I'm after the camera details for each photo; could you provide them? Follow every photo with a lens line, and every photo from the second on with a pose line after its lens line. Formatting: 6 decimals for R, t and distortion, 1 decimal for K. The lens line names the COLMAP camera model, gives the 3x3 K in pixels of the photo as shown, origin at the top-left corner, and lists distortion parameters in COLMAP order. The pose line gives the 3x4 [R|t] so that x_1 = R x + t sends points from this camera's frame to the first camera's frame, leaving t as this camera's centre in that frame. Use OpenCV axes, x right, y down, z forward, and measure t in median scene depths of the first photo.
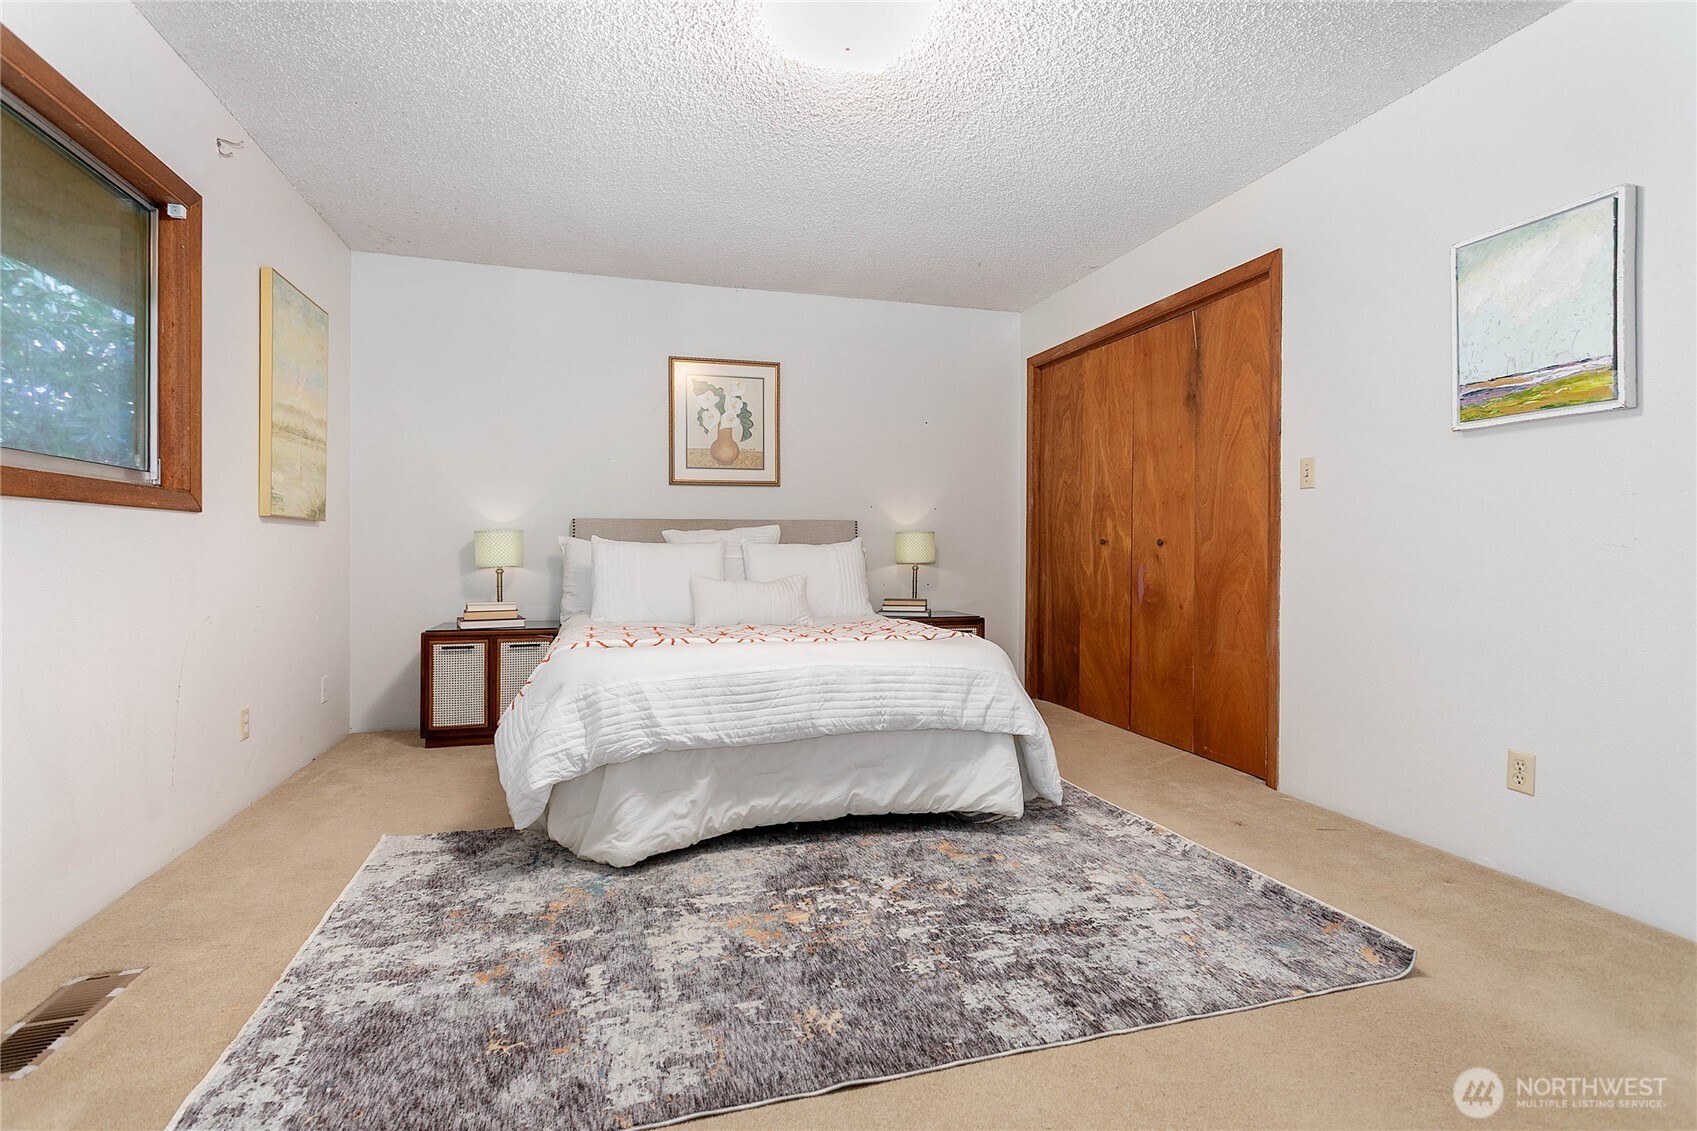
lens RADIAL K [[806.8, 0, 848.3], [0, 806.8, 553.1], [0, 0, 1]] dist [0.004388, 0.001695]
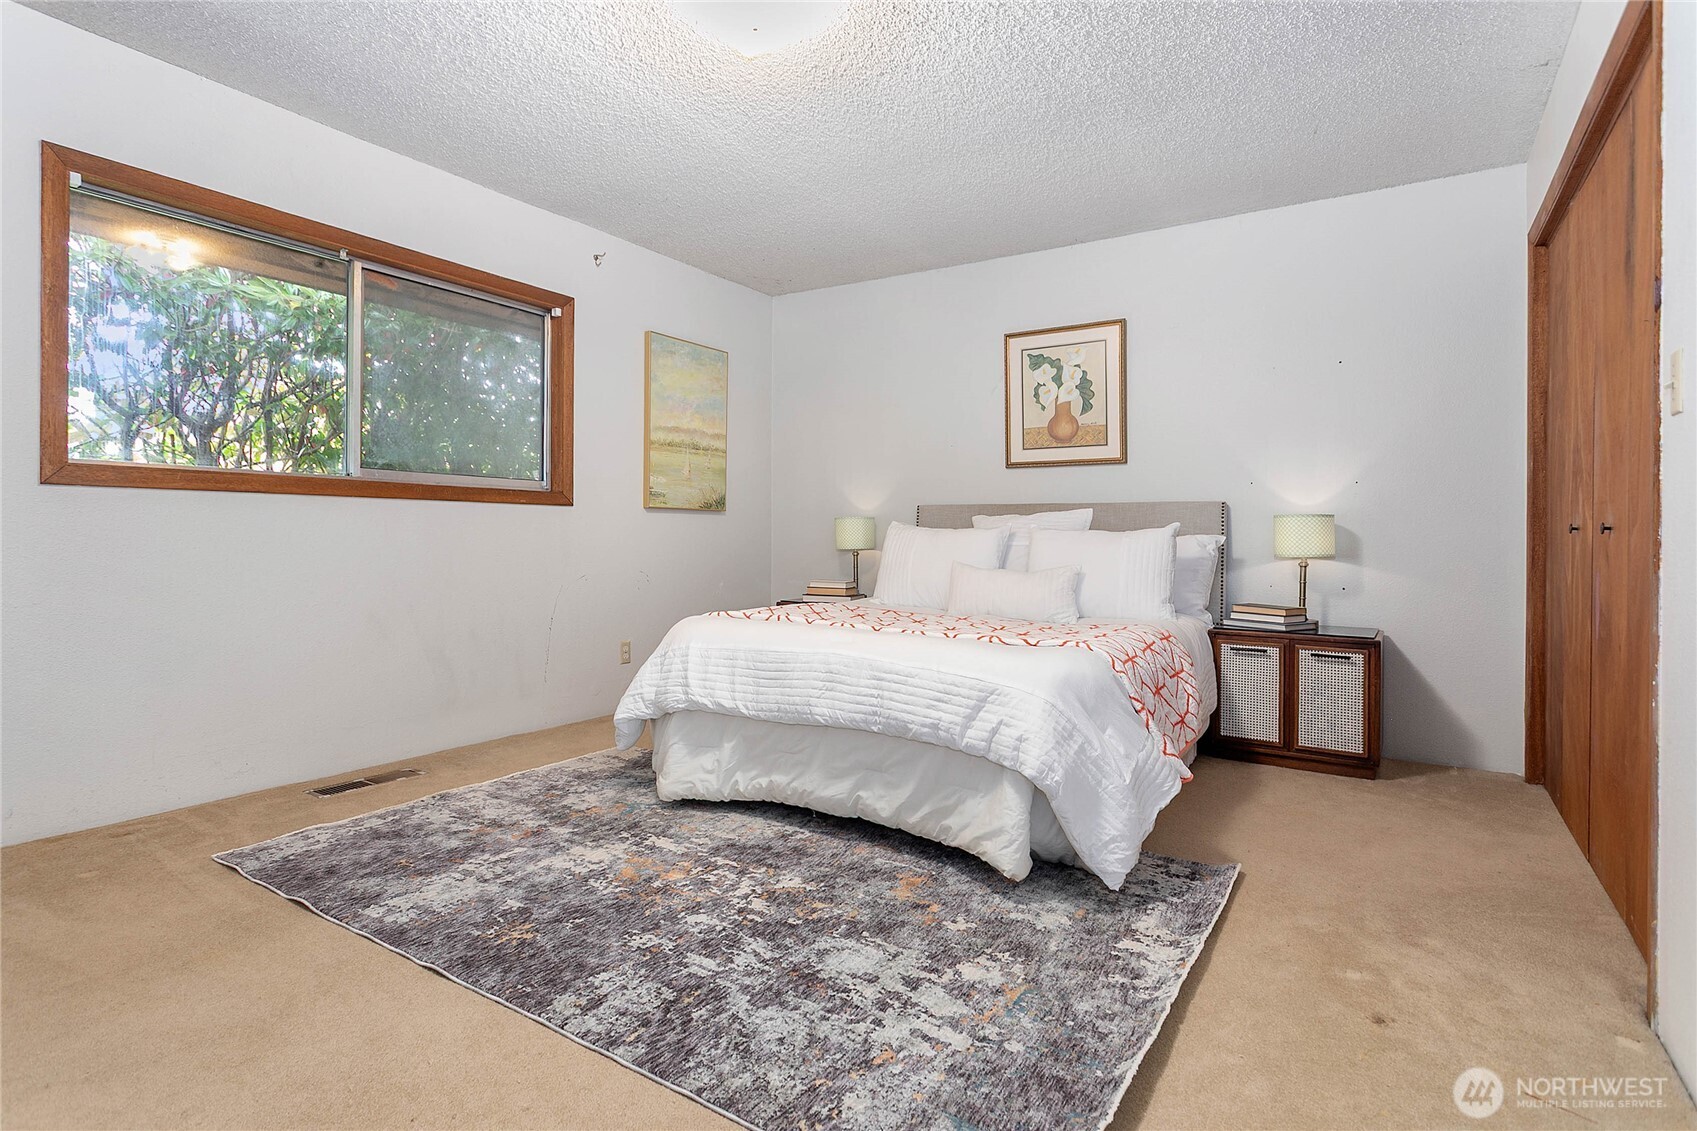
lens RADIAL K [[854.1, 0, 837.8], [0, 854.1, 539.7], [0, 0, 1]] dist [-0.007171, 0.000928]
pose [[0.648483, 0.012203, -0.761131, 0.773969], [-0.016296, 0.999865, 0.002147, 0.001613], [0.761055, 0.011011, 0.648594, 0.357610]]
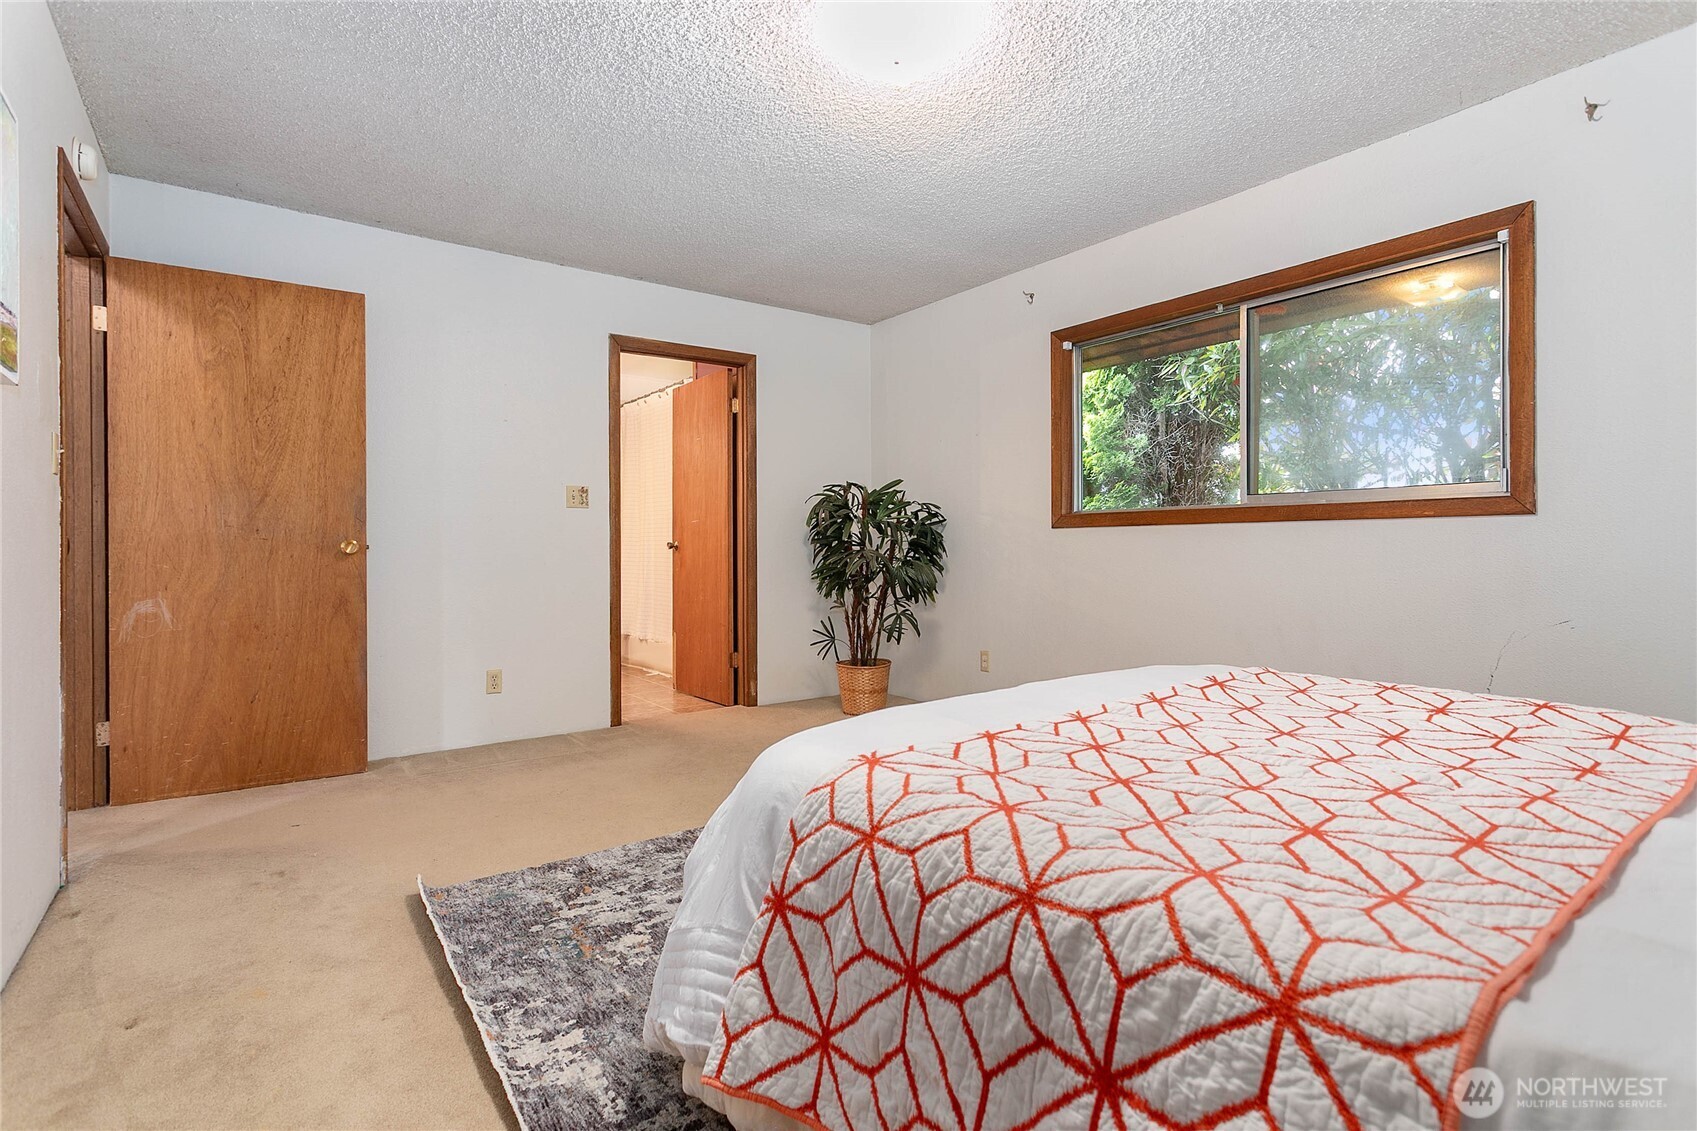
lens RADIAL K [[806.8, 0, 846.9], [0, 806.8, 560.6], [0, 0, 1]] dist [0.004388, 0.001695]
pose [[-0.940425, 0.009481, -0.339869, 0.362212], [0.003184, 0.999813, 0.019082, -0.015217], [0.339986, 0.016863, -0.940279, 1.748095]]
